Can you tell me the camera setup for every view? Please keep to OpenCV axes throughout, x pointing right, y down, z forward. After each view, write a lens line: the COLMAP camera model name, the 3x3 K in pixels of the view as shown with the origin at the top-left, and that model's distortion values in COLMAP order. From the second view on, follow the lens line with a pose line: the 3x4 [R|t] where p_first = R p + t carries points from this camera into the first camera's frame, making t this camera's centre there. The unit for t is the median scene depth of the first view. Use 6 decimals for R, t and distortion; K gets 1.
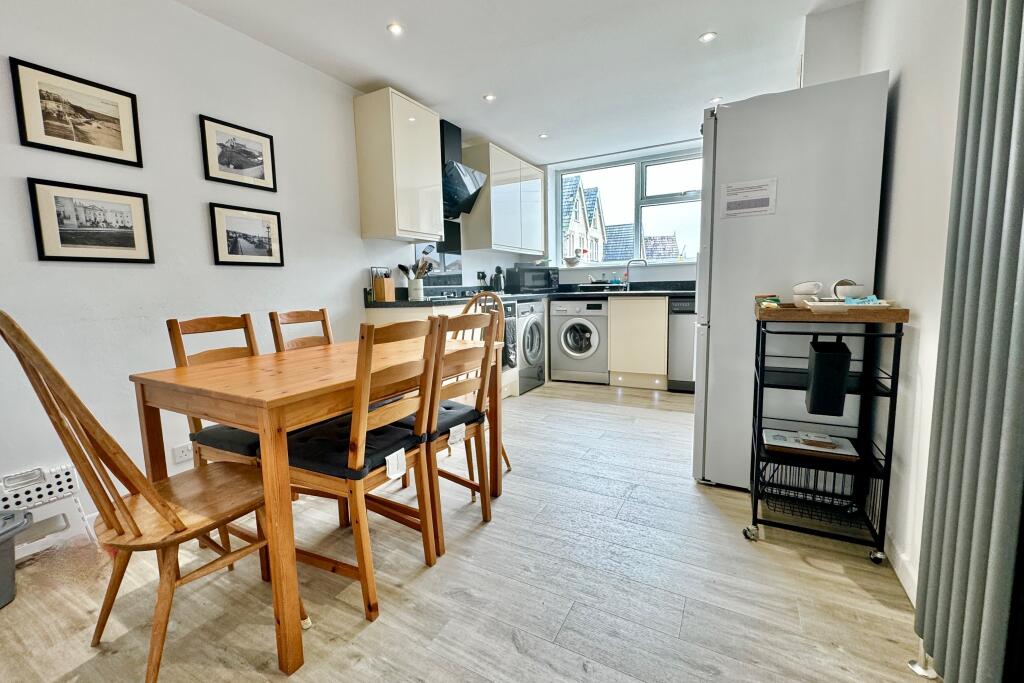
lens RADIAL K [[426.7, 0, 494.1], [0, 426.7, 333.3], [0, 0, 1]] dist [0.024909, 0.000010]
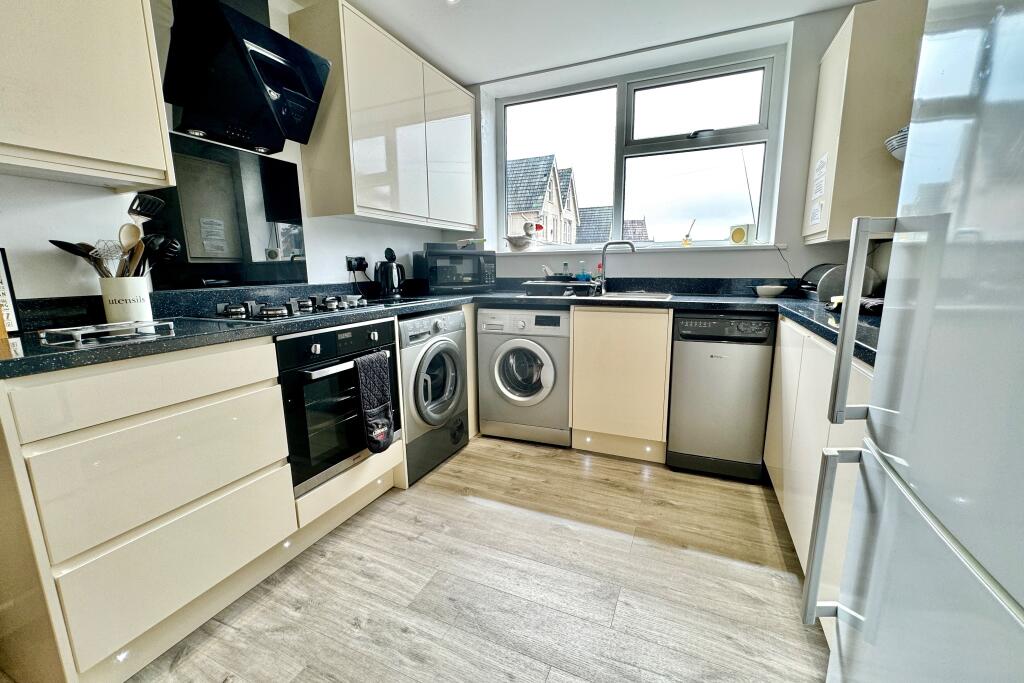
lens RADIAL K [[407.2, 0, 512.0], [0, 407.2, 341.5], [0, 0, 1]] dist [-0.000397, -0.000006]
pose [[0.995575, -0.004082, 0.093884, 0.126797], [-0.002735, 0.997374, 0.072366, -0.071028], [-0.093933, -0.072303, 0.992950, 0.425037]]
